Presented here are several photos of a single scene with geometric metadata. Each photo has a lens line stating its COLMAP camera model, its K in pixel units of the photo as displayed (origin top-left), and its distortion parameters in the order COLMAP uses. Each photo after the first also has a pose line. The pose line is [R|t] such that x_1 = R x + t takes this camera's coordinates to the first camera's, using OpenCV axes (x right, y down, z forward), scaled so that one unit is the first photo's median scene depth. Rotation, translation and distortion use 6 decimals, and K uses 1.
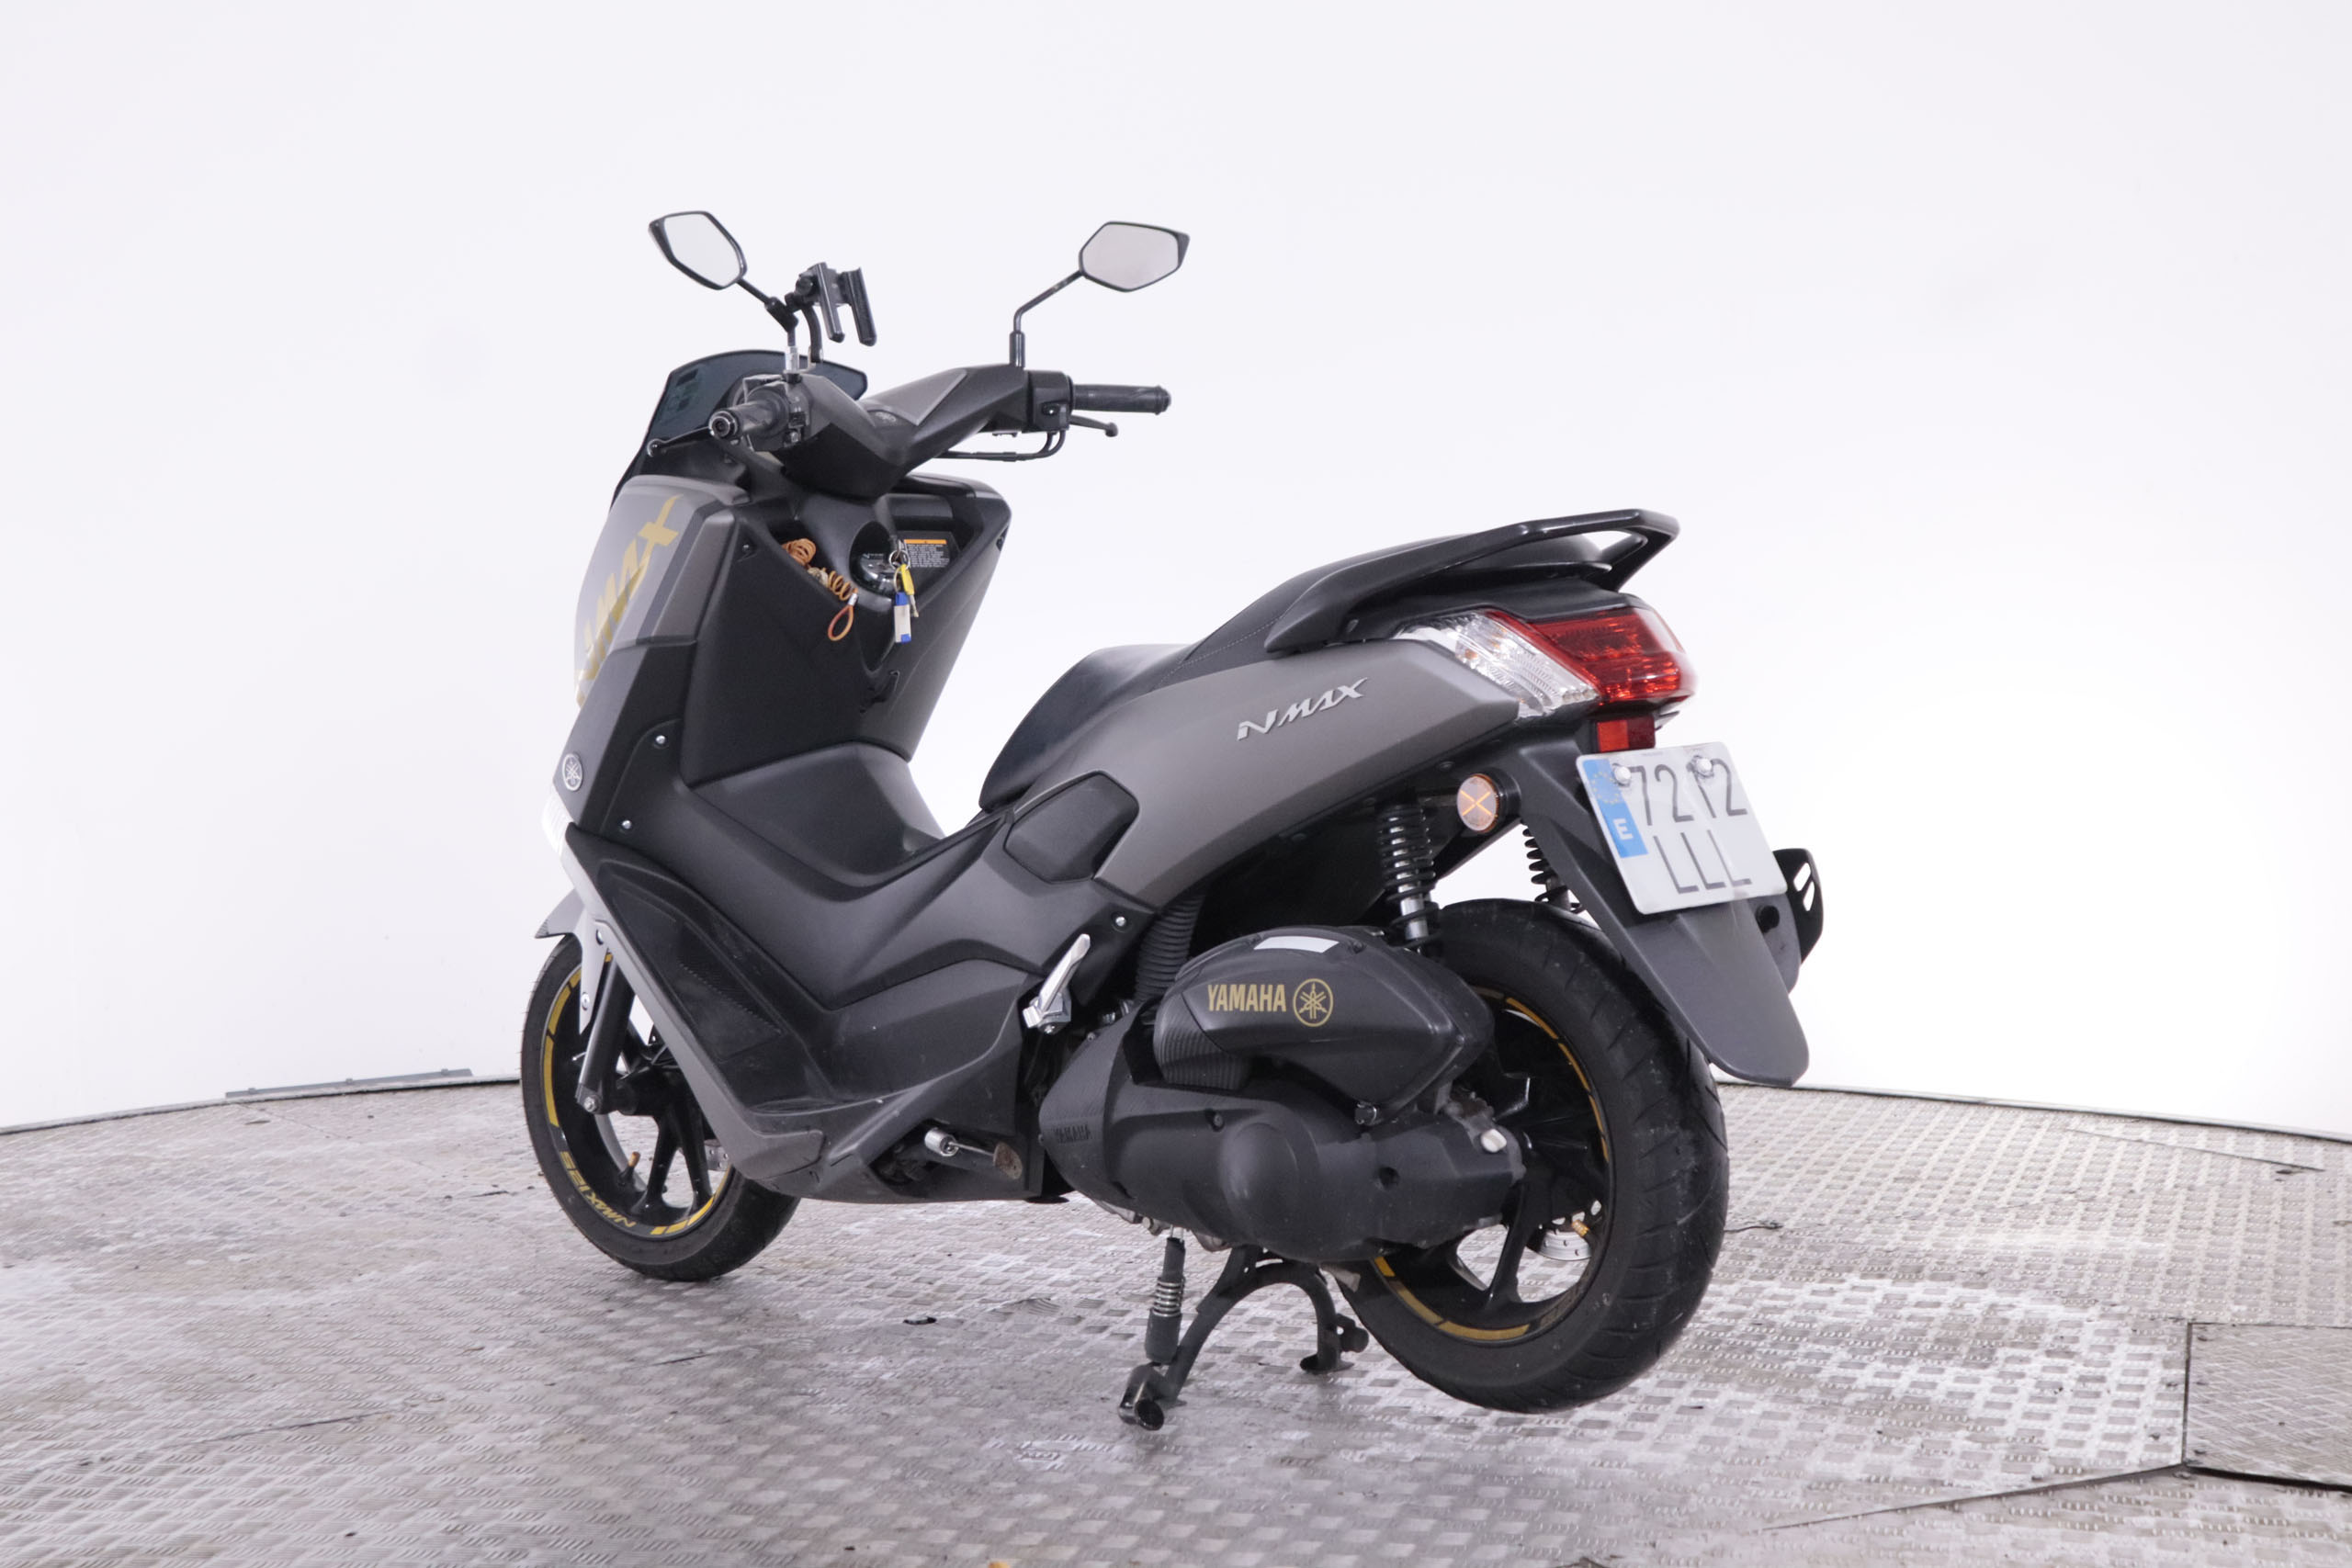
lens RADIAL K [[4272.2, 0, 1179.2], [0, 4272.2, 799.6], [0, 0, 1]] dist [0.063902, 0.000000]
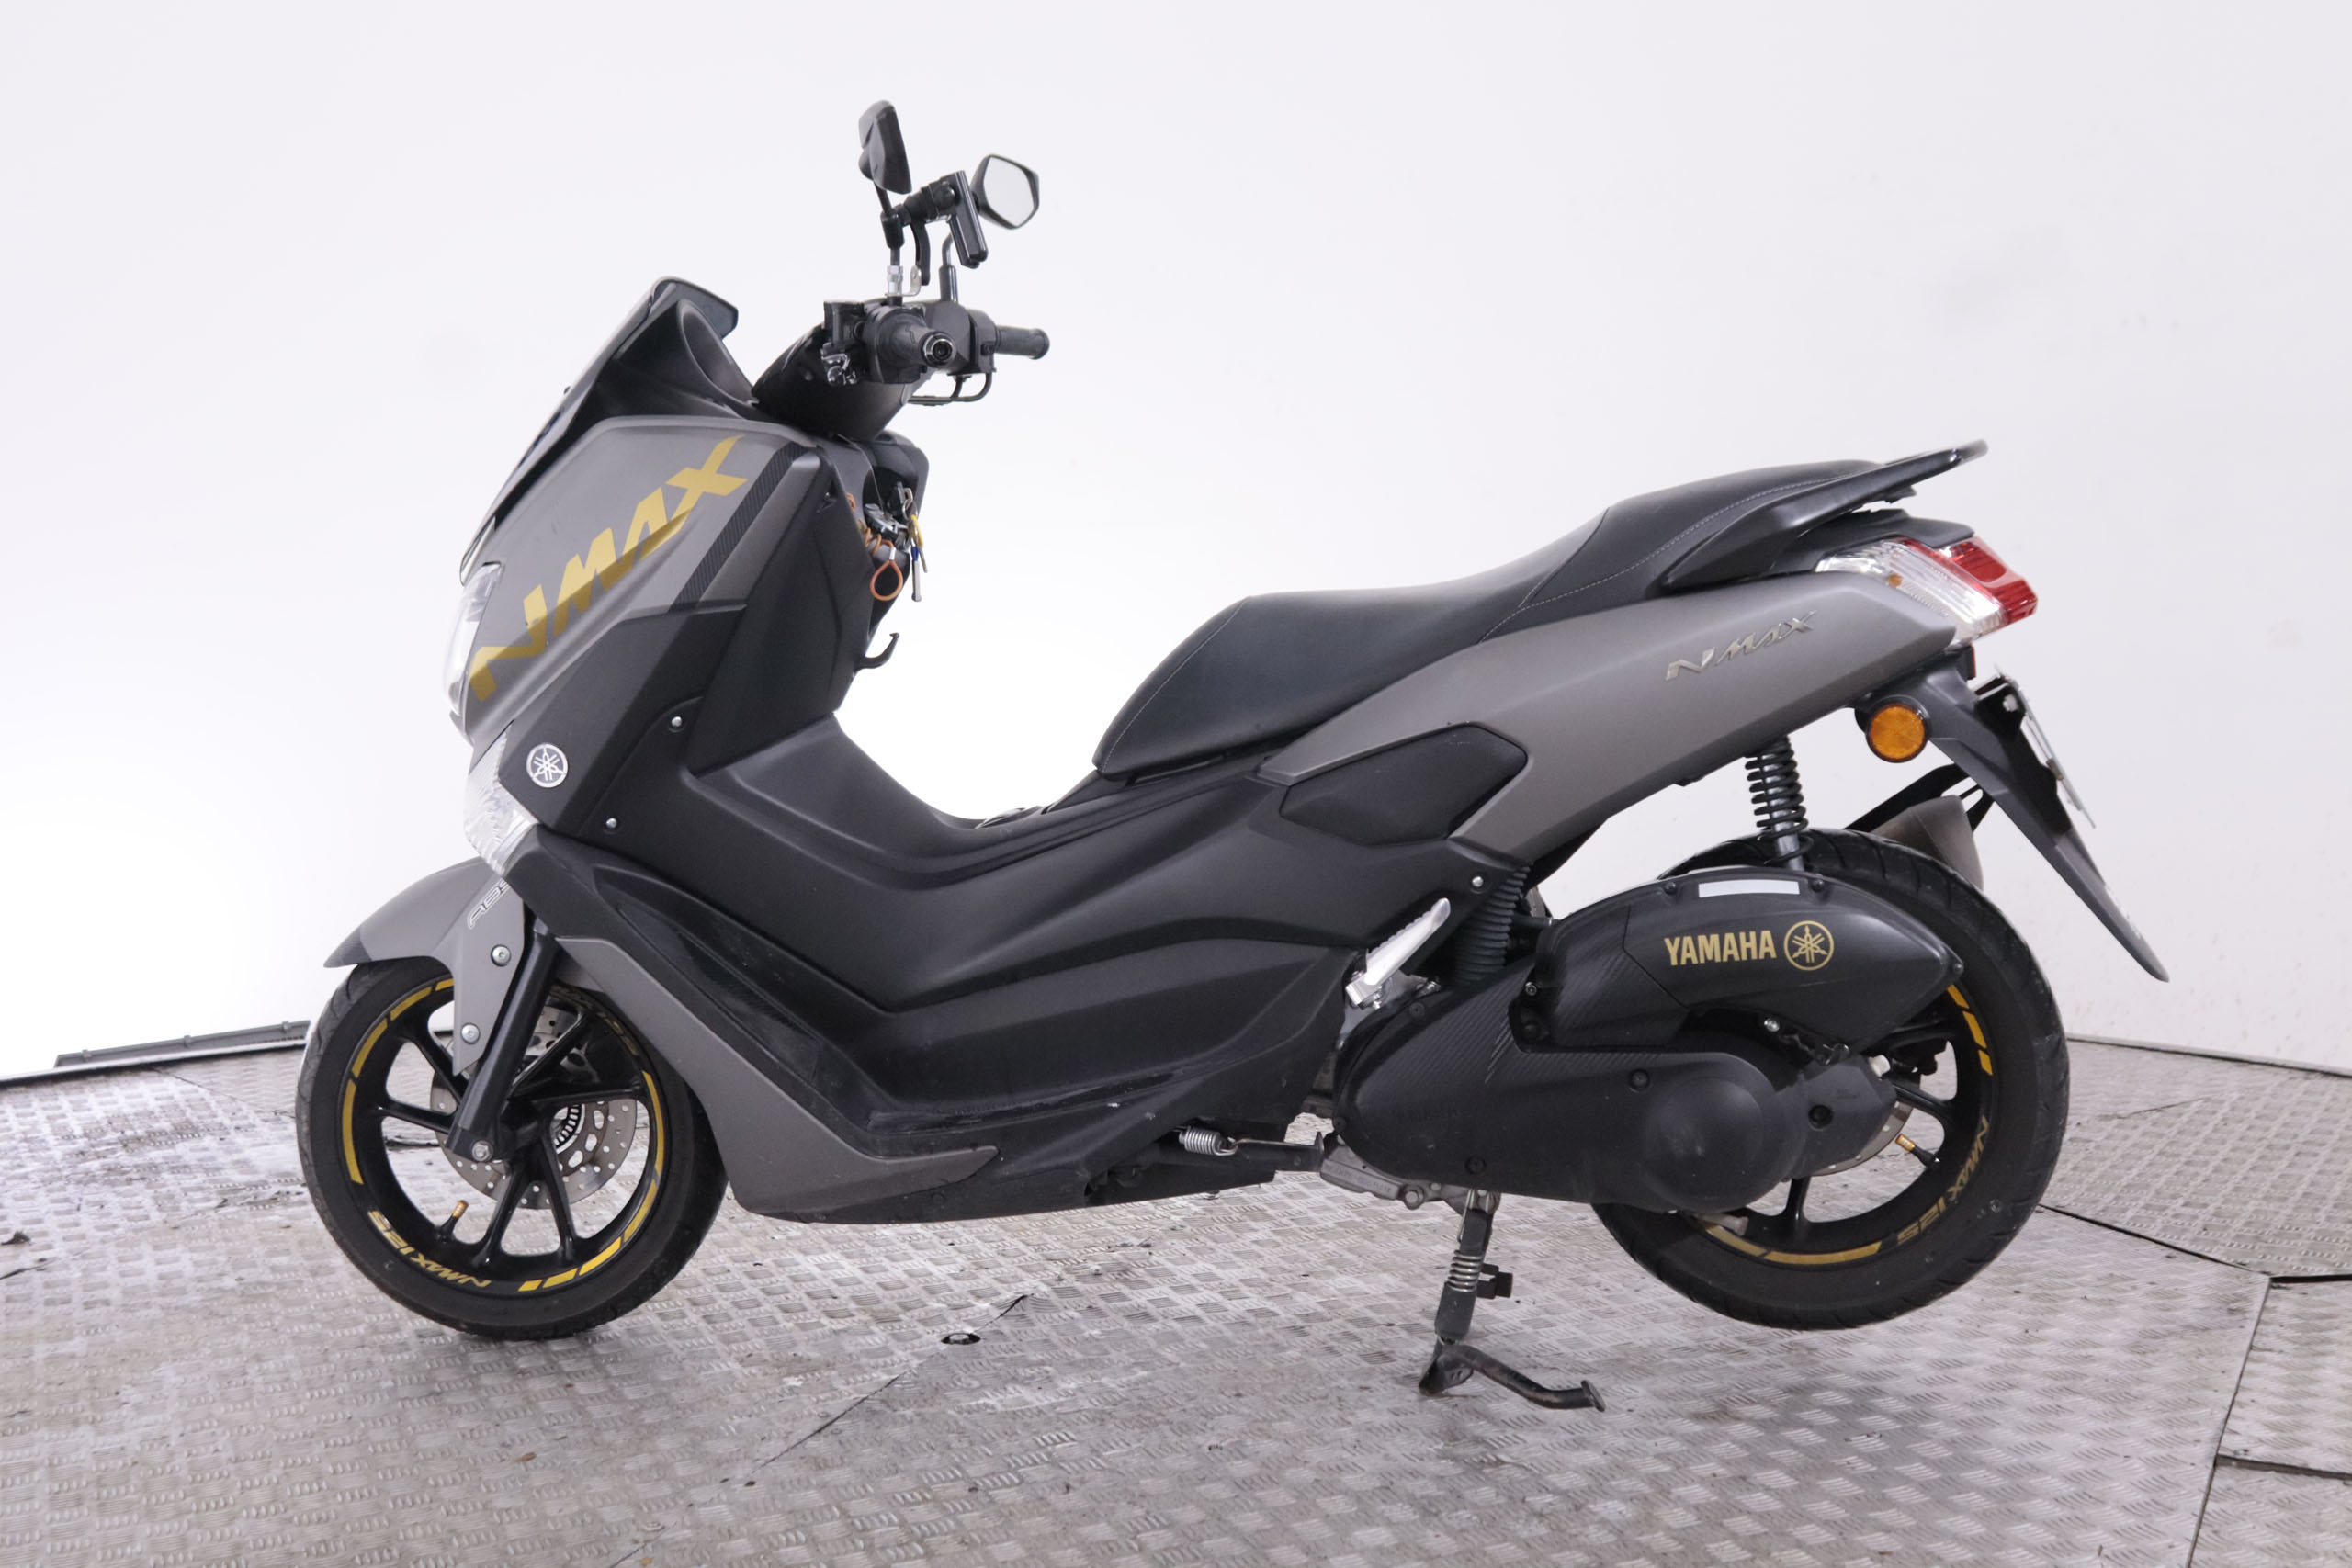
lens RADIAL K [[3199.3, 0, 1173.5], [0, 3199.3, 772.1], [0, 0, 1]] dist [-0.058693, 0.000000]
pose [[0.793856, -0.059193, 0.605218, -0.440732], [0.053168, 0.998196, 0.027888, -0.016763], [-0.605777, 0.010040, 0.795571, 0.433231]]
